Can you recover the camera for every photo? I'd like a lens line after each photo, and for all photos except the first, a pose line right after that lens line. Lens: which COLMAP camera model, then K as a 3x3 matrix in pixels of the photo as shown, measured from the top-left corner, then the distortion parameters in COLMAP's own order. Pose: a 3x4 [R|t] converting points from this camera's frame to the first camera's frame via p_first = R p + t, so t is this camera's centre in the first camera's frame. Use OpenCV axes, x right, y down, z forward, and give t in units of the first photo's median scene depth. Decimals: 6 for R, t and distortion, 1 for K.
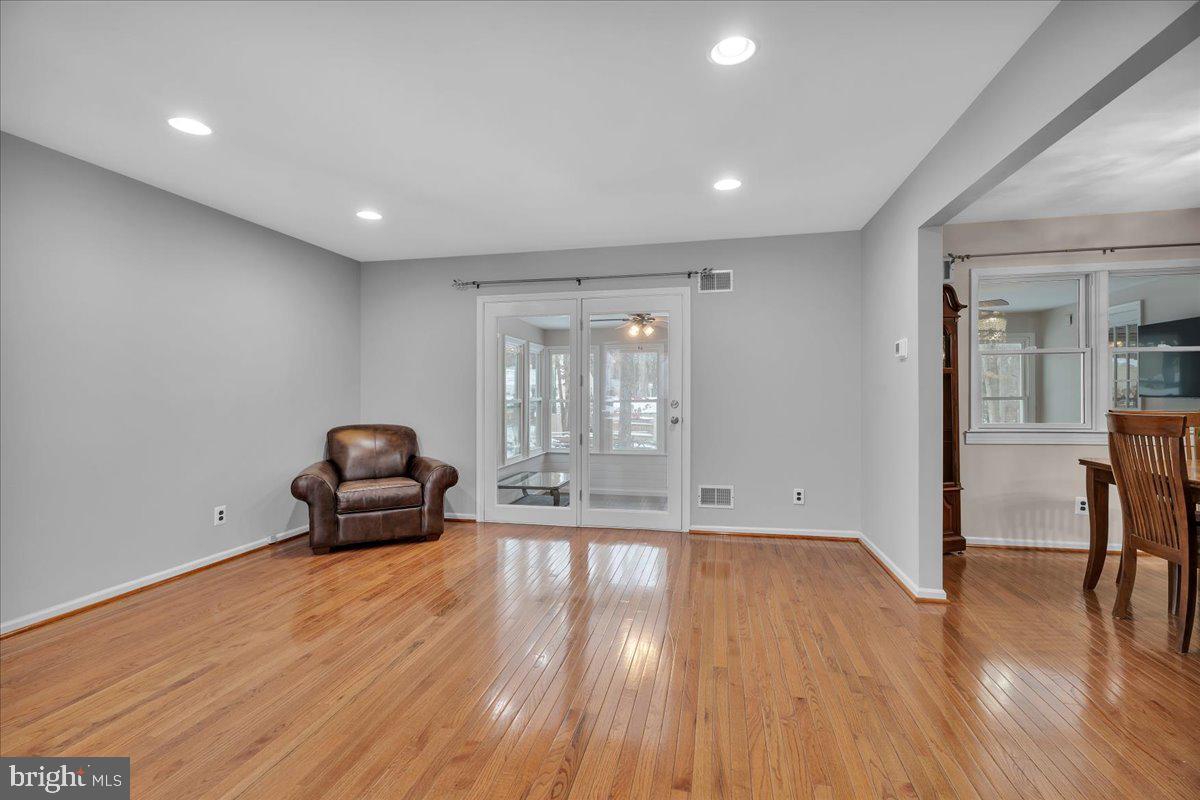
lens RADIAL K [[546.1, 0, 597.9], [0, 546.1, 393.7], [0, 0, 1]] dist [0.001375, 0.000304]
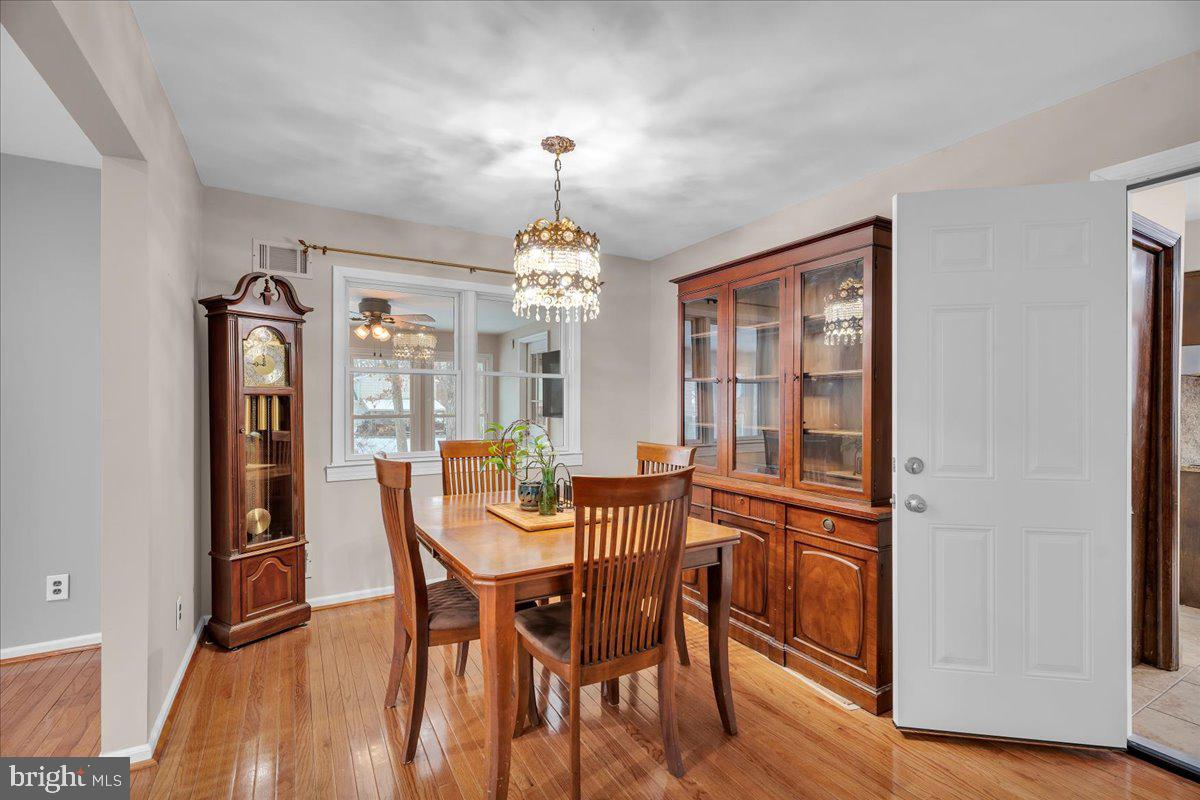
lens RADIAL K [[540.0, 0, 603.4], [0, 540.0, 404.6], [0, 0, 1]] dist [0.001109, 0.000155]
pose [[0.734096, 0.004551, 0.679031, 0.439620], [-0.005332, 0.999985, -0.000938, -0.024063], [-0.679025, -0.002932, 0.734109, 0.140733]]
